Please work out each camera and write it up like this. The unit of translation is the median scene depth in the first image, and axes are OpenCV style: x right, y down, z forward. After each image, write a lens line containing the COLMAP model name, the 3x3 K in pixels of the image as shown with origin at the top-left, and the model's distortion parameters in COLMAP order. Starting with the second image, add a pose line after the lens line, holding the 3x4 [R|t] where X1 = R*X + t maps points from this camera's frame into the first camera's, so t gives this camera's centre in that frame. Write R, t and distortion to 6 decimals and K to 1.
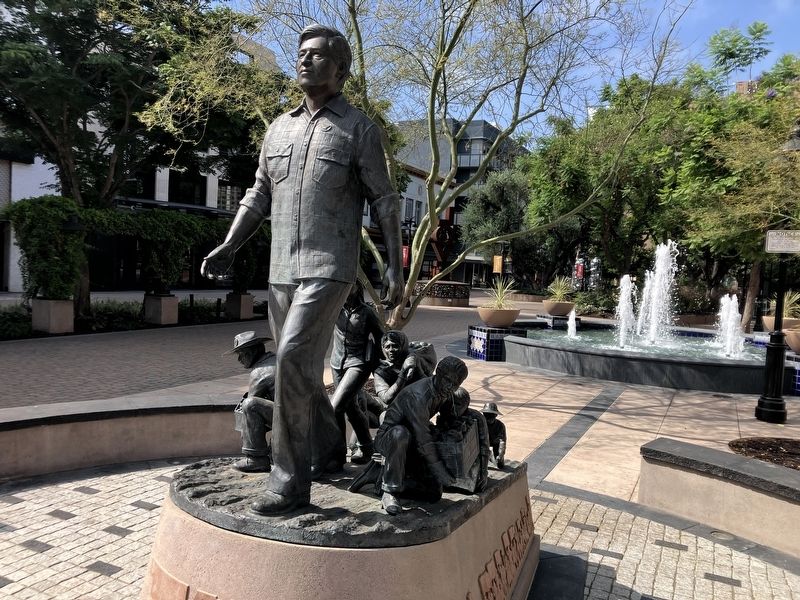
lens RADIAL K [[655.9, 0, 400.8], [0, 655.9, 300.6], [0, 0, 1]] dist [0.003167, -0.025706]
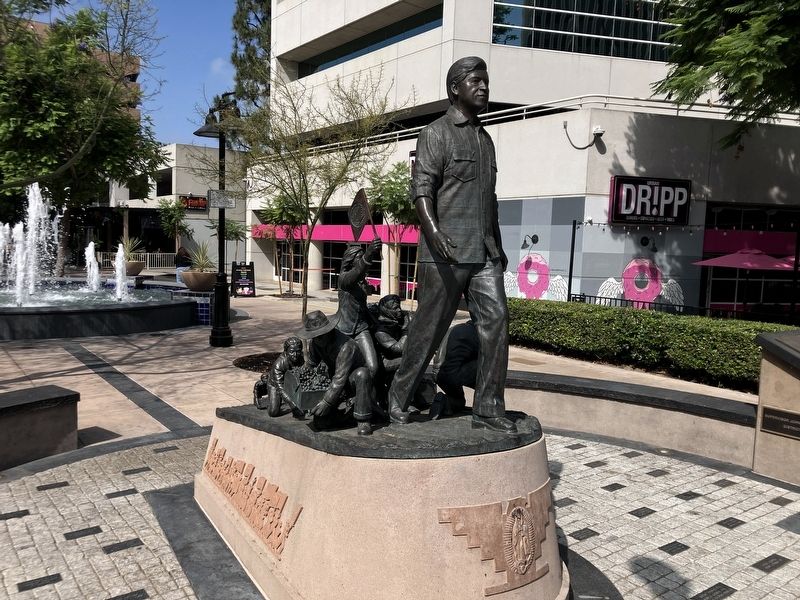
lens RADIAL K [[655.9, 0, 400.9], [0, 655.9, 305.2], [0, 0, 1]] dist [0.003167, -0.025706]
pose [[0.446800, -0.121280, 0.886375, -0.293826], [0.034962, 0.992379, 0.118161, -0.021062], [-0.893950, -0.021805, 0.447635, 0.119243]]
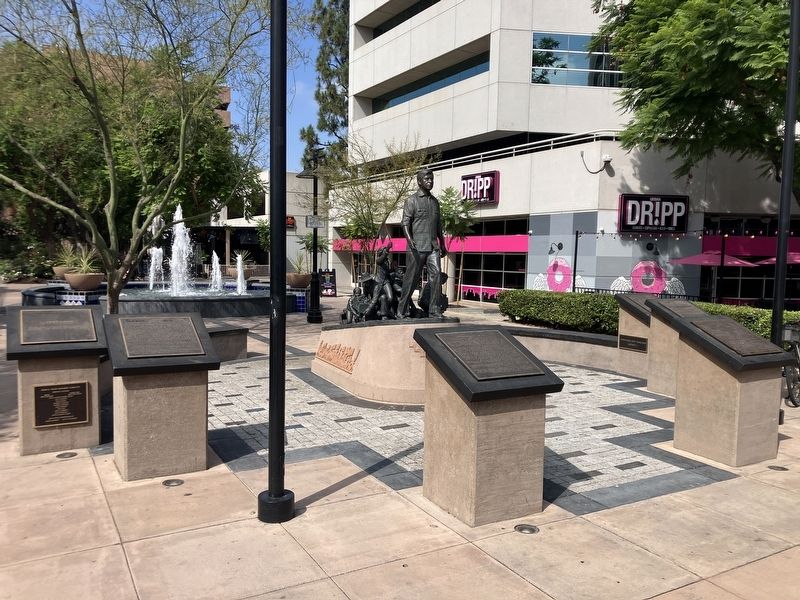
lens RADIAL K [[655.9, 0, 398.4], [0, 655.9, 298.1], [0, 0, 1]] dist [0.003167, -0.025706]
pose [[0.550280, -0.098188, 0.829187, -0.617531], [0.052523, 0.995166, 0.082986, -0.015069], [-0.833327, -0.002114, 0.552776, -0.133088]]
